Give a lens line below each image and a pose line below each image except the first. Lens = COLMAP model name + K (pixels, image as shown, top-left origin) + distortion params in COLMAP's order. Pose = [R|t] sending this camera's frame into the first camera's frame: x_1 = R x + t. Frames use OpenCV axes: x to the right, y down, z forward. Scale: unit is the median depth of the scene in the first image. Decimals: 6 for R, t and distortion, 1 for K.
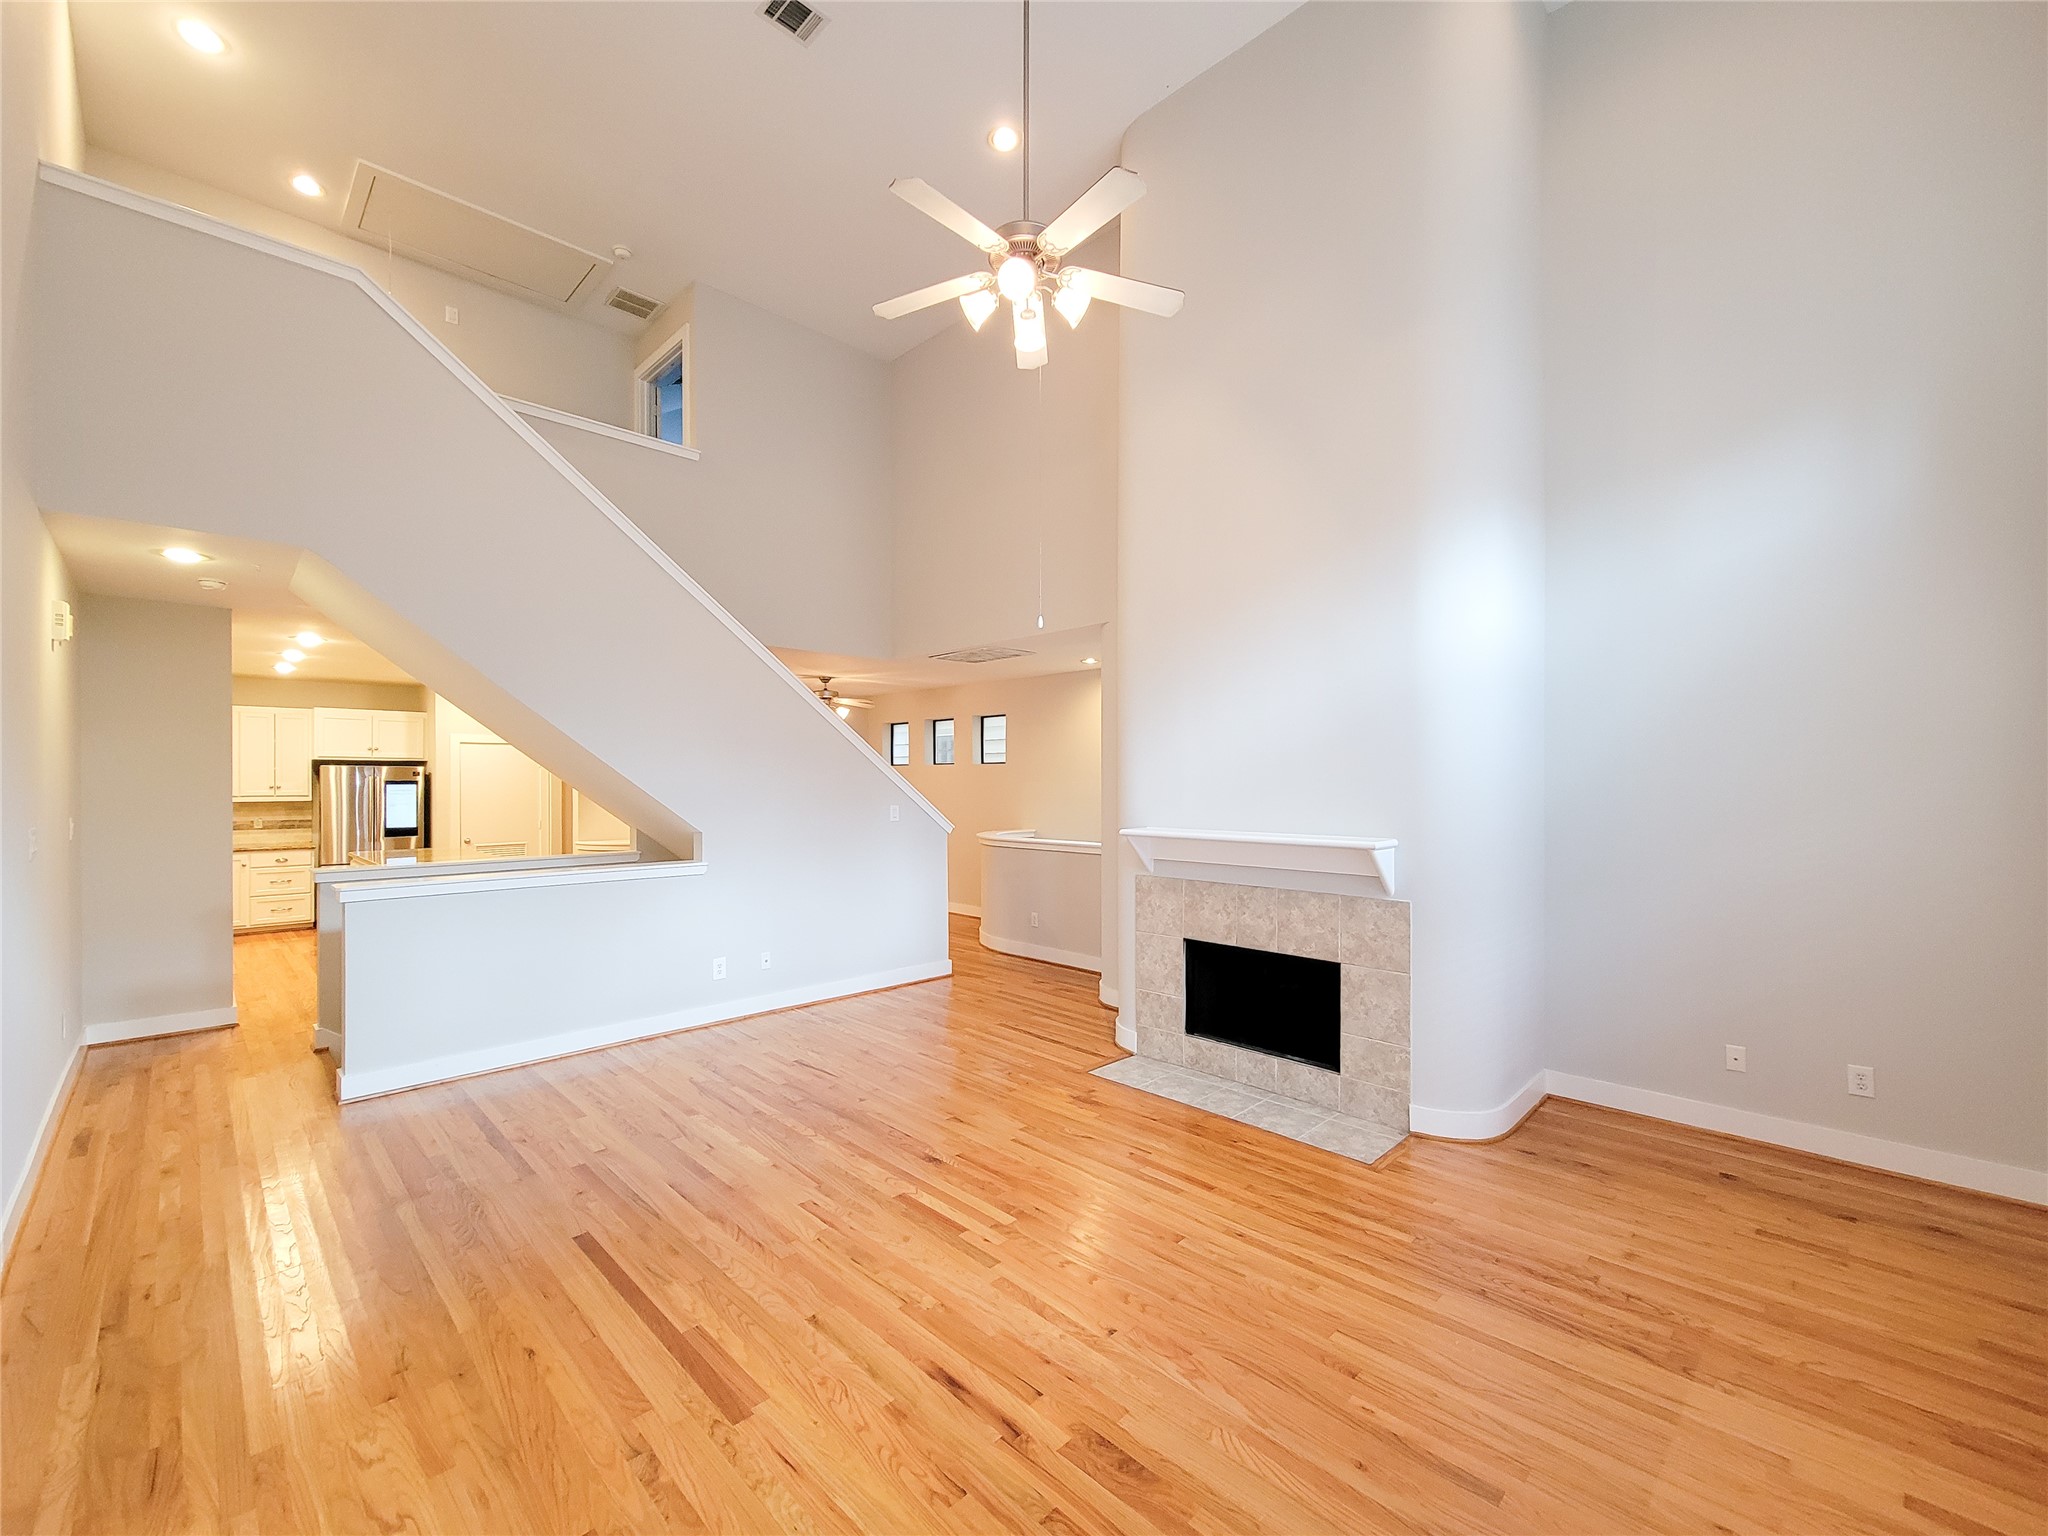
lens RADIAL K [[837.8, 0, 1022.1], [0, 837.8, 770.1], [0, 0, 1]] dist [0.008484, -0.005320]
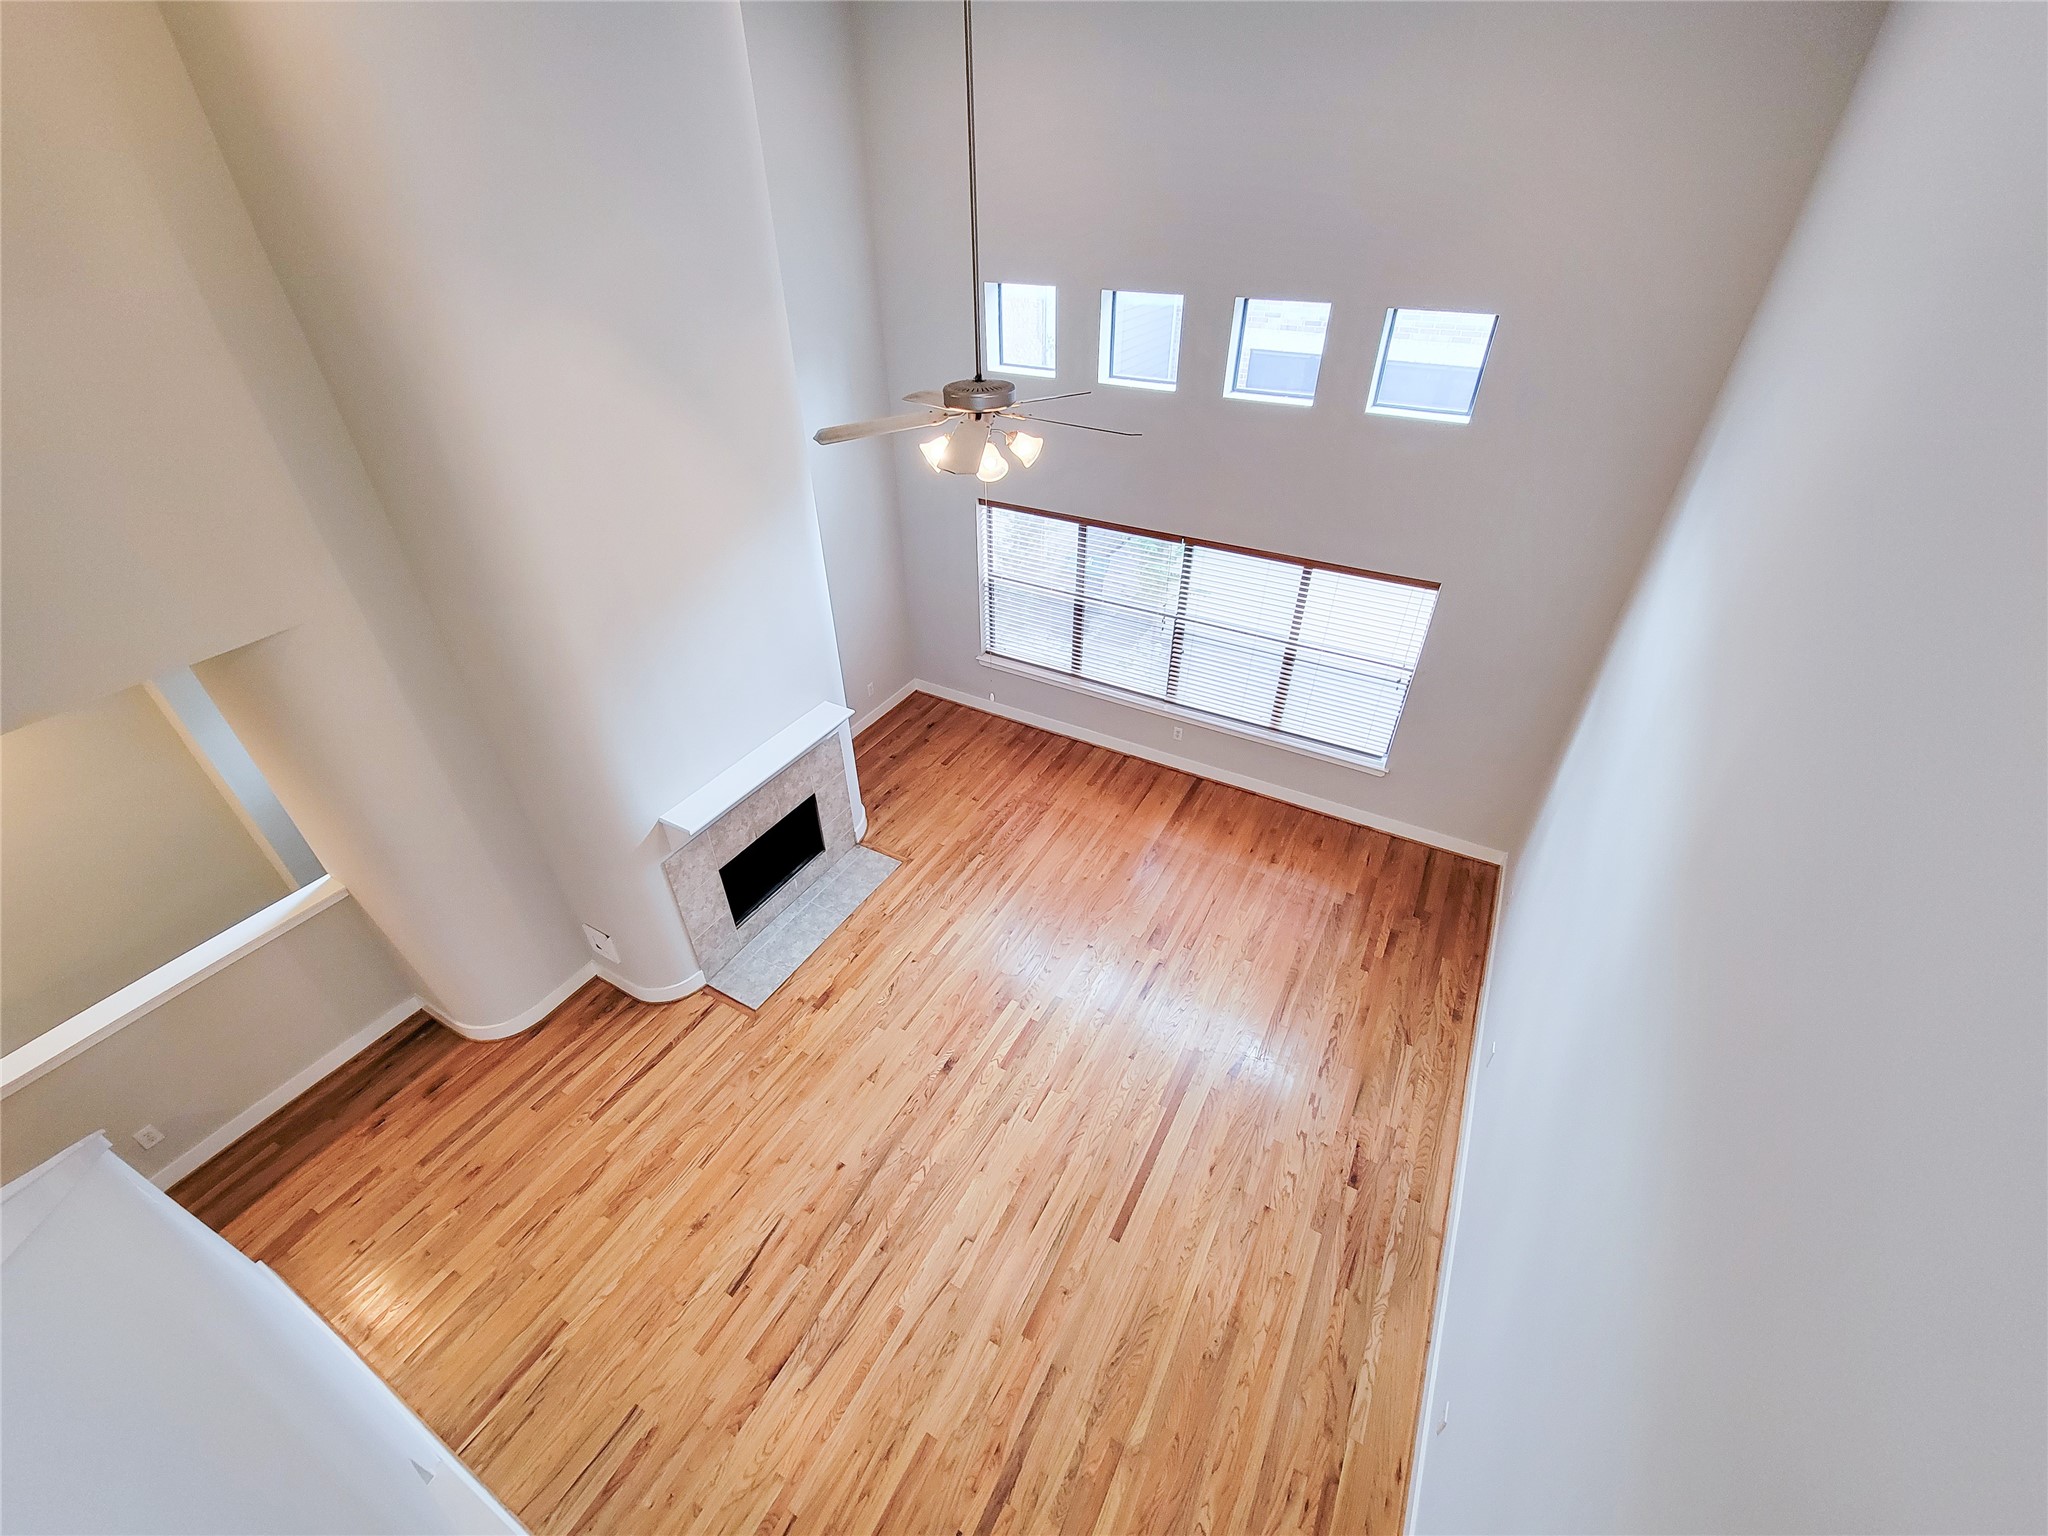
lens RADIAL K [[837.8, 0, 1022.1], [0, 837.8, 770.1], [0, 0, 1]] dist [0.008484, -0.005320]
pose [[-0.276326, -0.565153, 0.777333, -0.814291], [-0.007608, 0.810086, 0.586261, -0.646936], [-0.961034, 0.156085, -0.228148, 0.970499]]
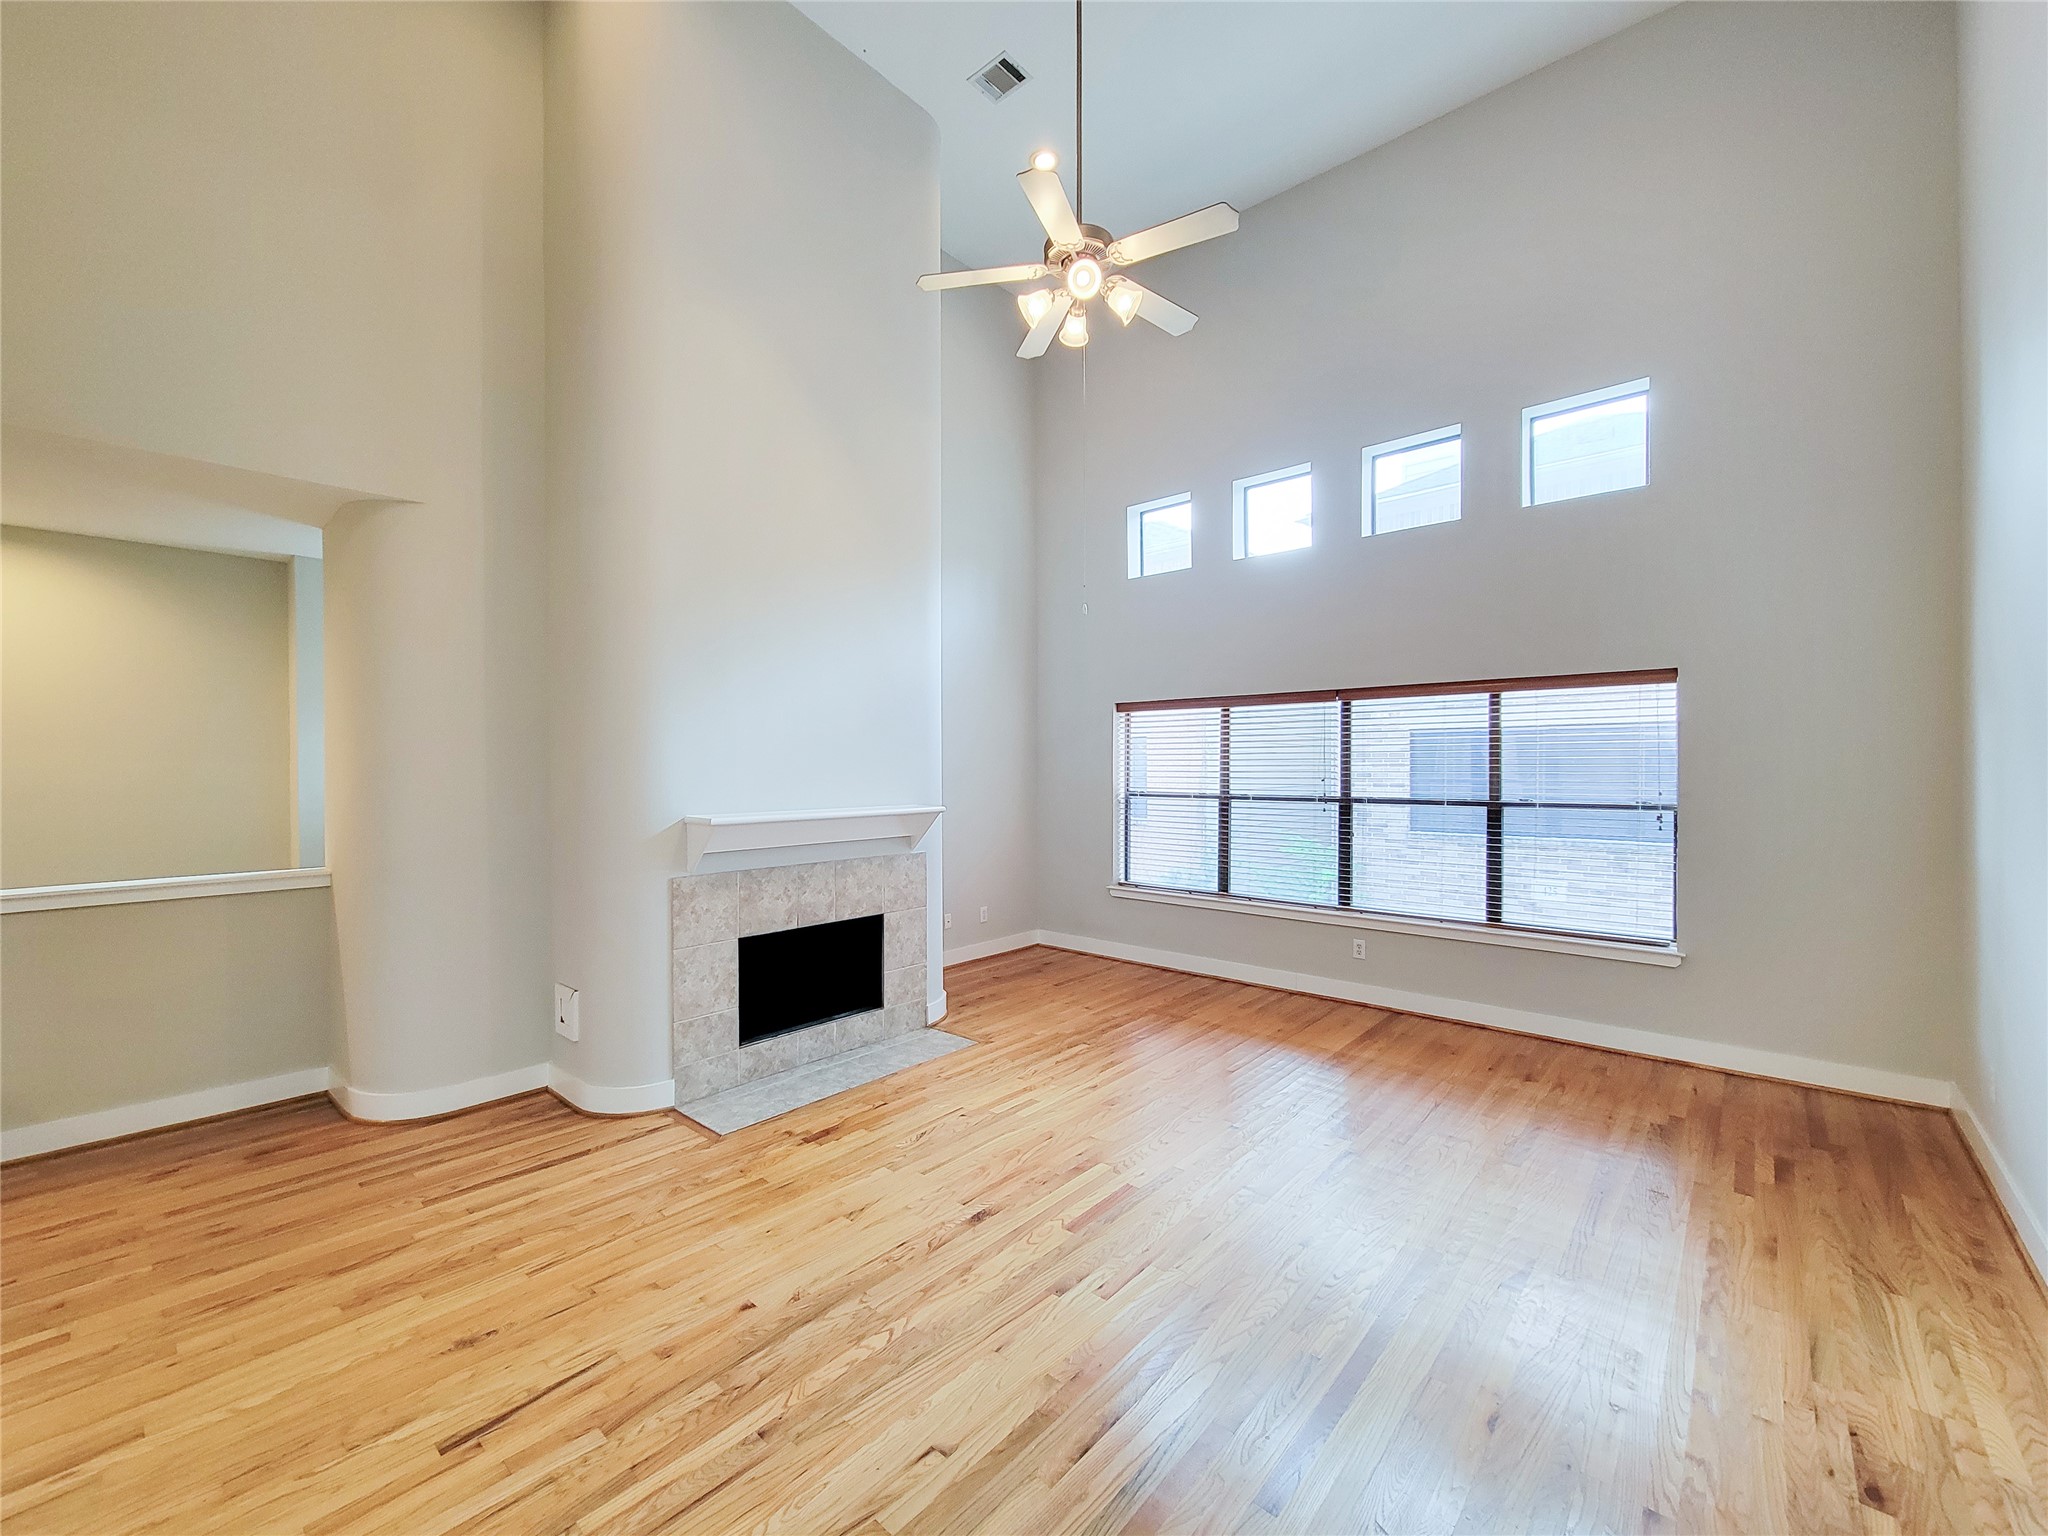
lens RADIAL K [[837.8, 0, 1022.1], [0, 837.8, 770.1], [0, 0, 1]] dist [0.008484, -0.005320]
pose [[-0.068448, -0.005144, 0.997641, -0.798836], [-0.012410, 0.999914, 0.004304, 0.020633], [-0.997578, -0.012086, -0.068506, 0.880605]]
